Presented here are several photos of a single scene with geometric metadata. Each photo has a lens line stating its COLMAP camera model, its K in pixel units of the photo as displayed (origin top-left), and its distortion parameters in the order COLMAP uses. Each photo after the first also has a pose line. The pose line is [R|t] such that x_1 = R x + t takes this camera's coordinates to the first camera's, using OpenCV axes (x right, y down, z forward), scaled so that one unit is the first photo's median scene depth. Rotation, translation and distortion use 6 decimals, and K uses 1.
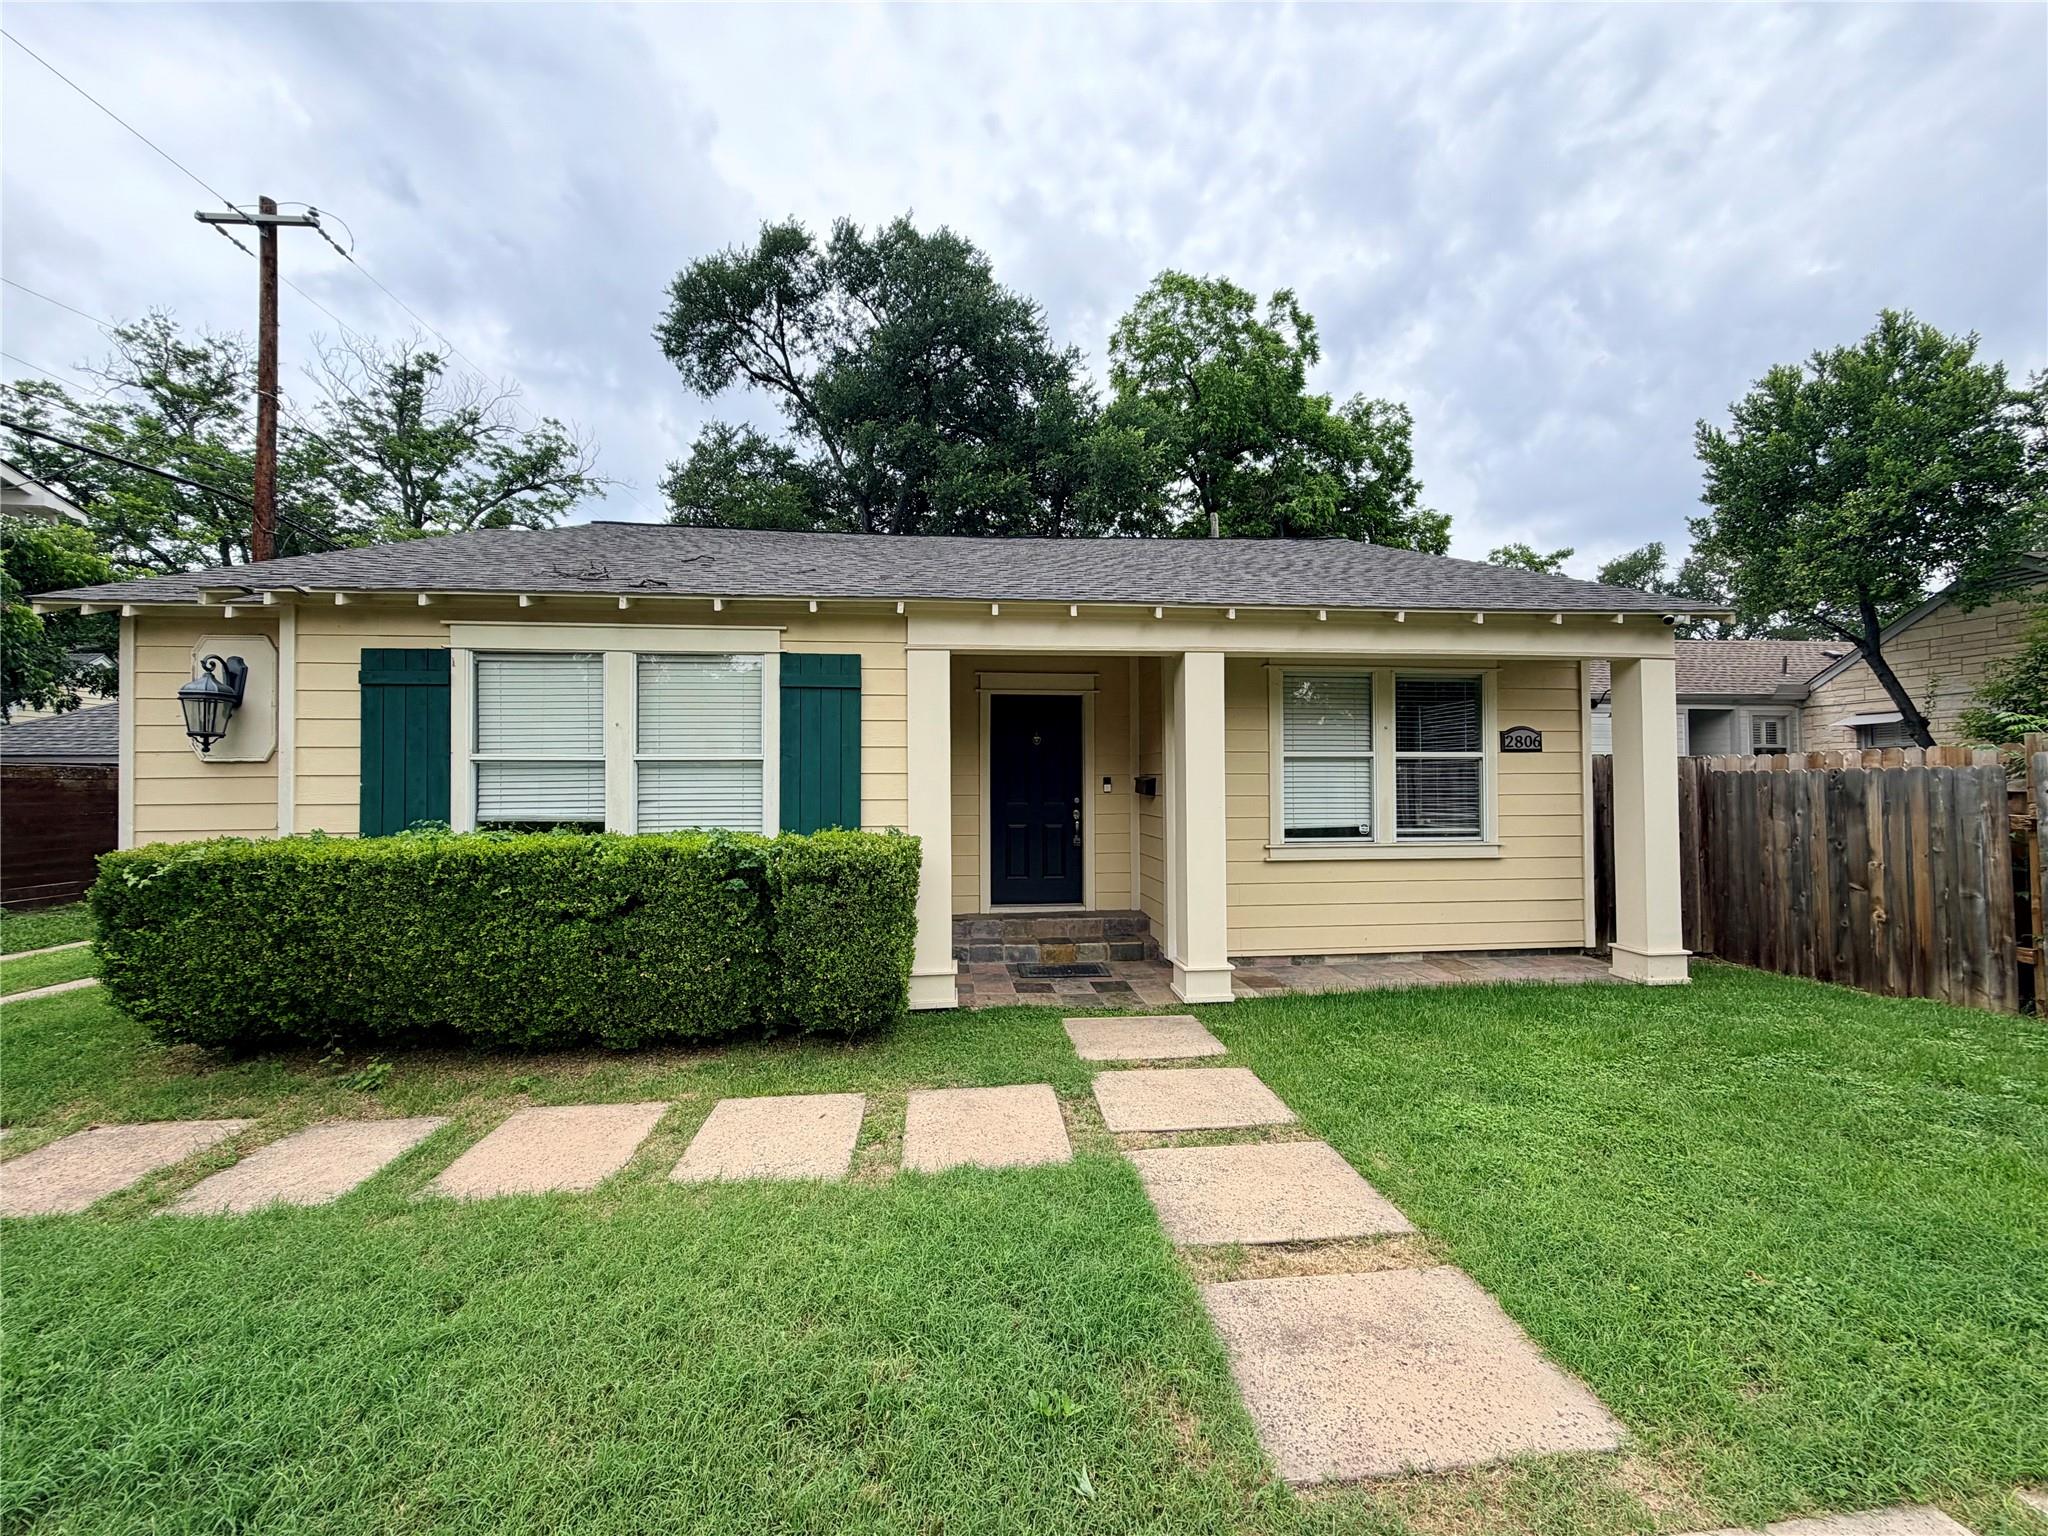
lens RADIAL K [[815.3, 0, 1021.4], [0, 815.3, 770.8], [0, 0, 1]] dist [-0.002672, -0.000169]
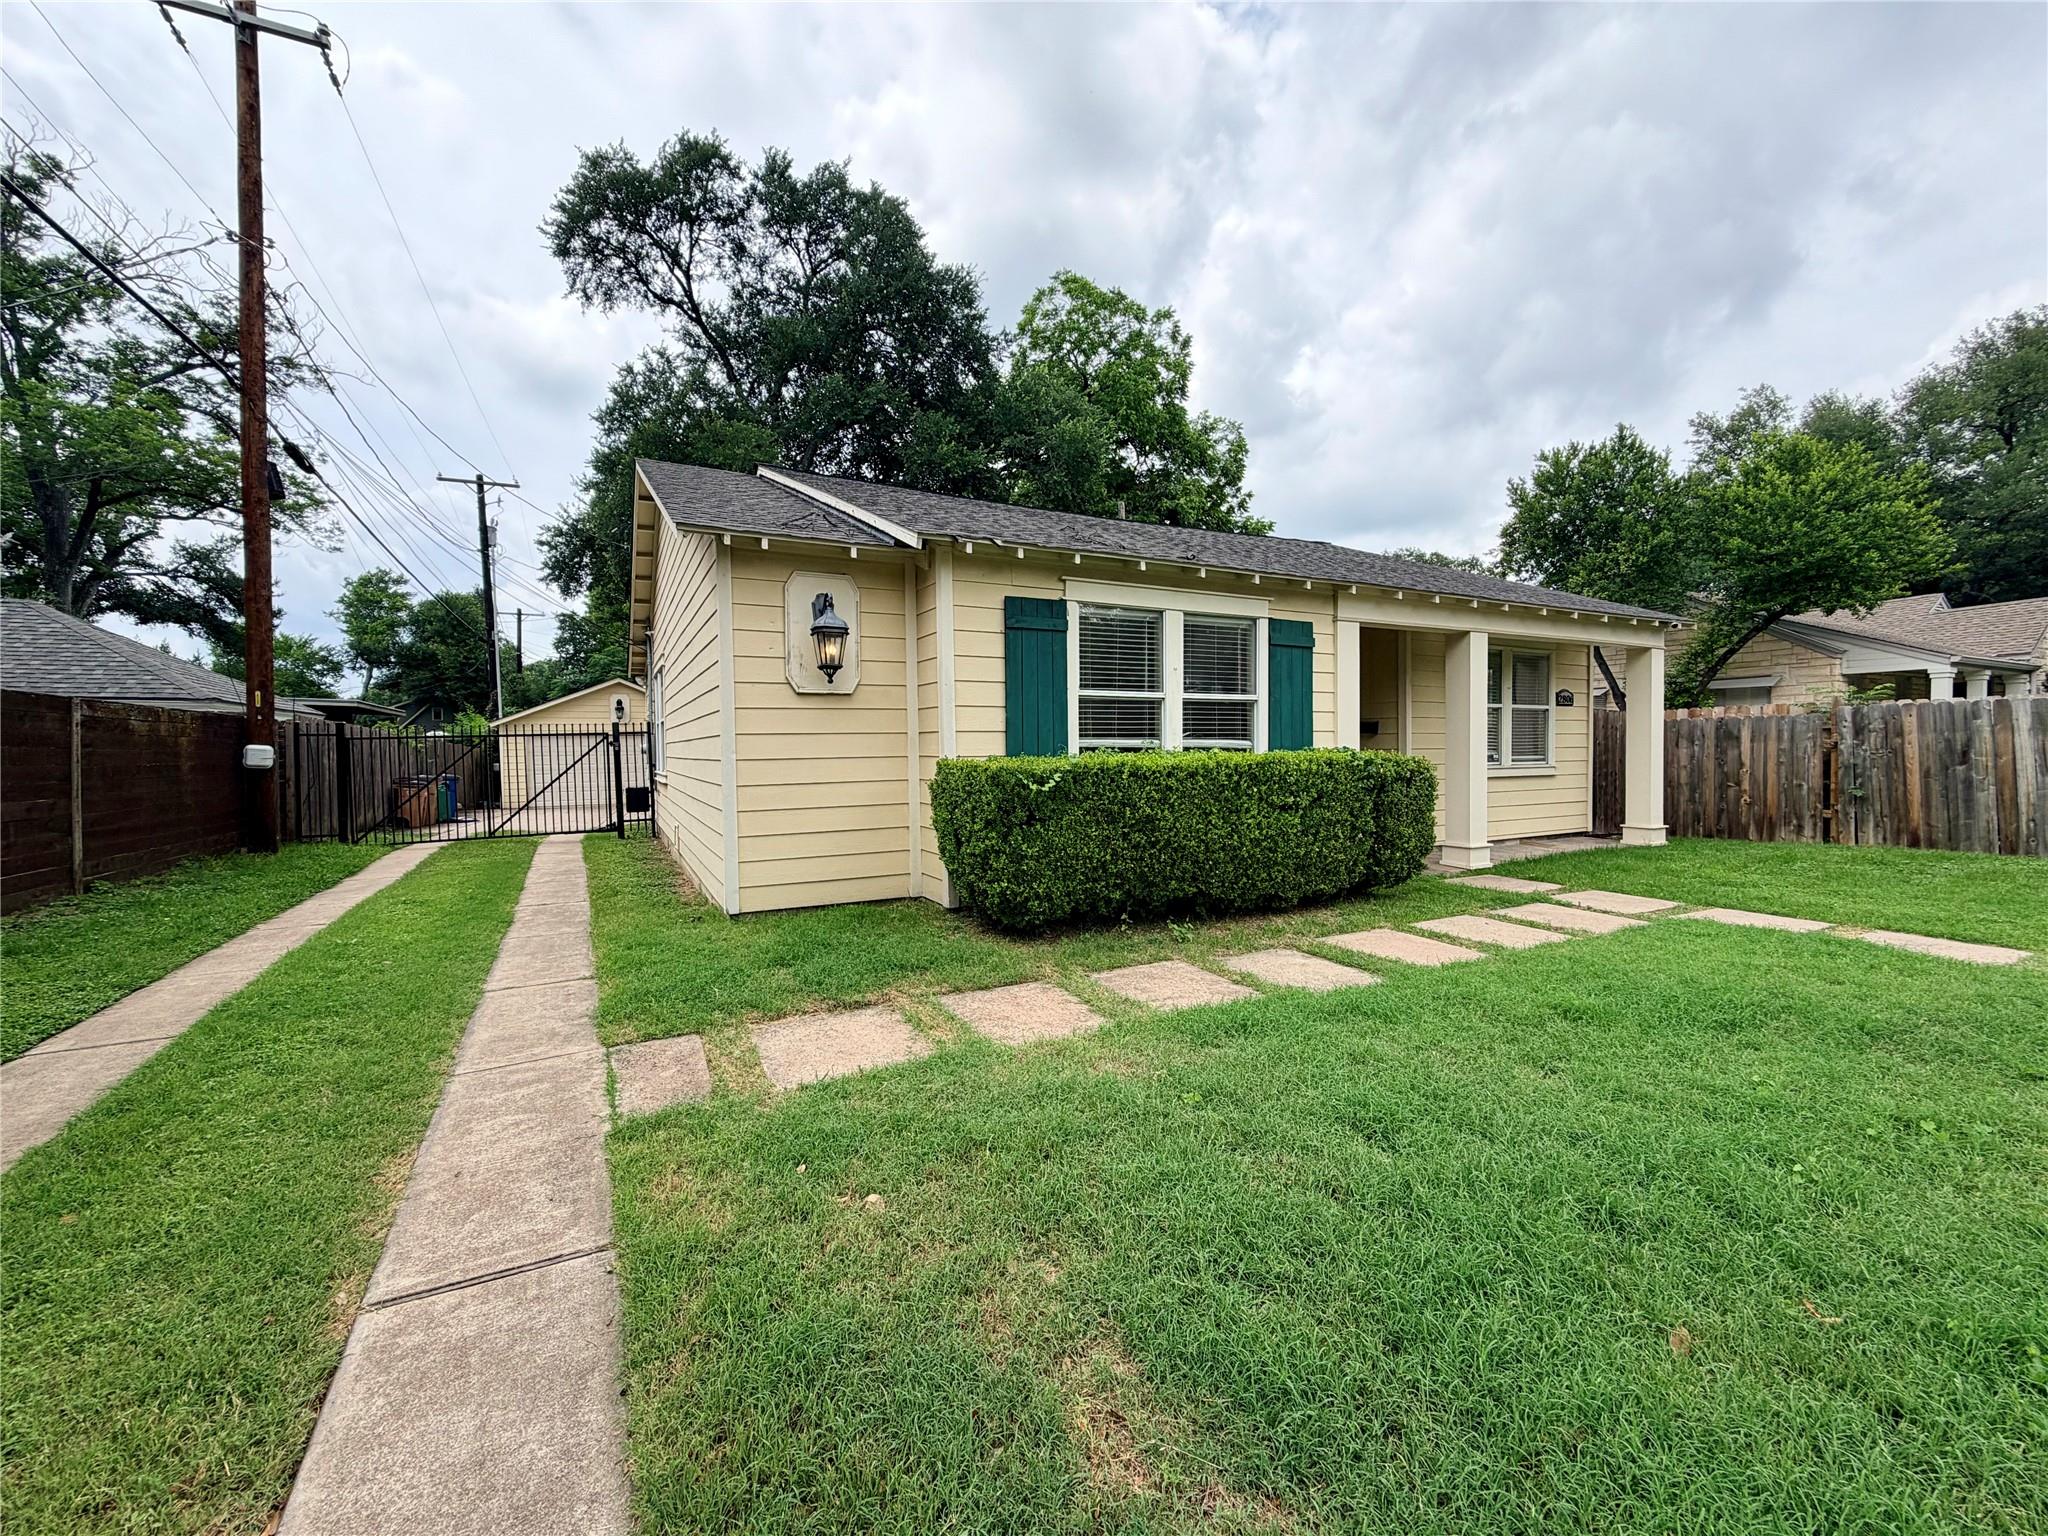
lens RADIAL K [[820.2, 0, 1024.0], [0, 820.2, 768.0], [0, 0, 1]] dist [-0.000016, -0.000557]
pose [[0.931591, -0.013170, 0.363269, -0.924283], [0.000393, 0.999379, 0.035225, 0.039892], [-0.363507, -0.032672, 0.931018, -0.076431]]
